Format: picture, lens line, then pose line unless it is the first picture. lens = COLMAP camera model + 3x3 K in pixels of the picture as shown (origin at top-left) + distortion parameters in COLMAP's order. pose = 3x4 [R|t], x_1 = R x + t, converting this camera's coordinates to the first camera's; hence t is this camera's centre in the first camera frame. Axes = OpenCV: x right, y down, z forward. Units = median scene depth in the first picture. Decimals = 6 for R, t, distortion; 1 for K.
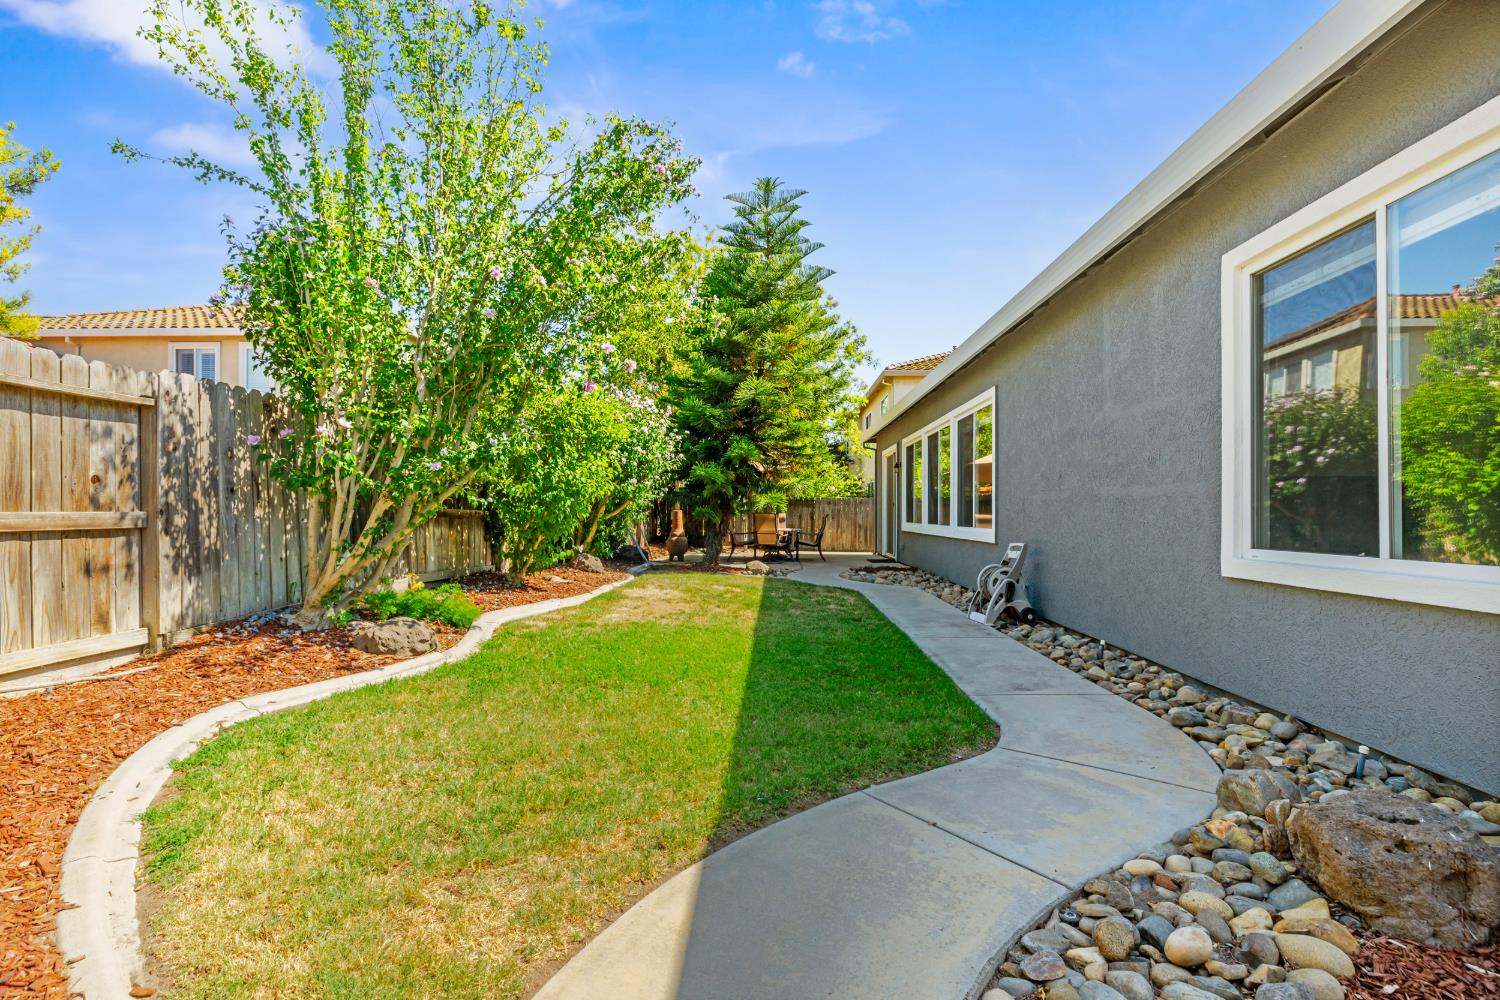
lens RADIAL K [[686.8, 0, 756.0], [0, 686.8, 507.8], [0, 0, 1]] dist [0.000588, 0.000230]
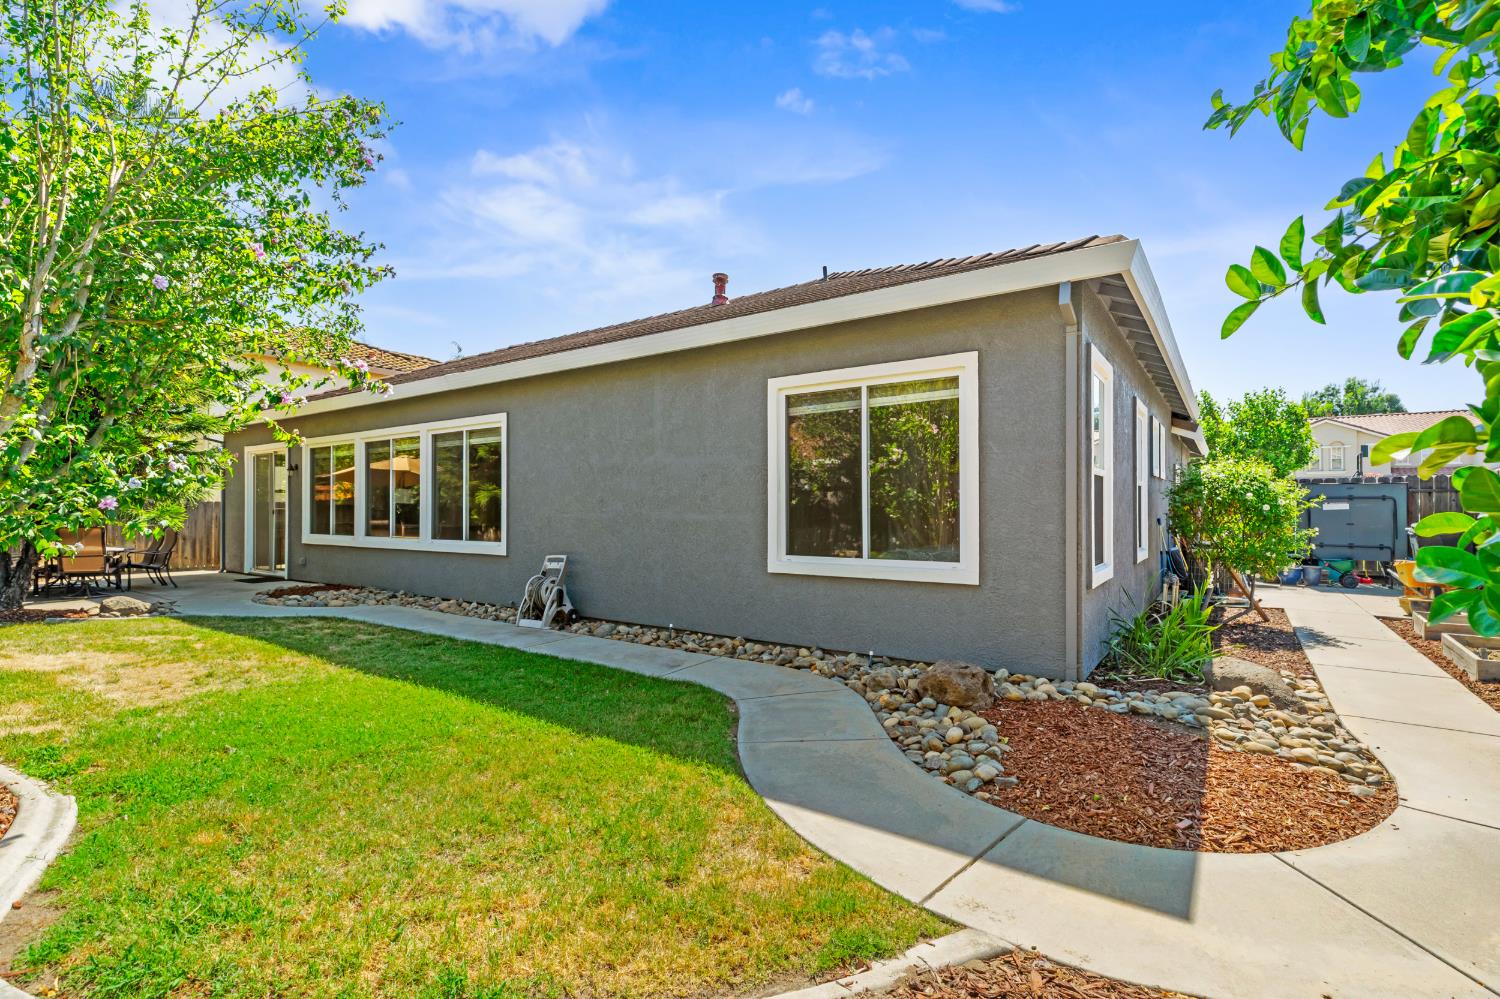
lens RADIAL K [[686.8, 0, 762.7], [0, 686.8, 501.0], [0, 0, 1]] dist [0.000588, 0.000230]
pose [[0.543892, 0.004003, 0.839146, -0.594366], [-0.002371, 0.999992, -0.003234, -0.055593], [-0.839152, -0.000231, 0.543897, 0.091819]]
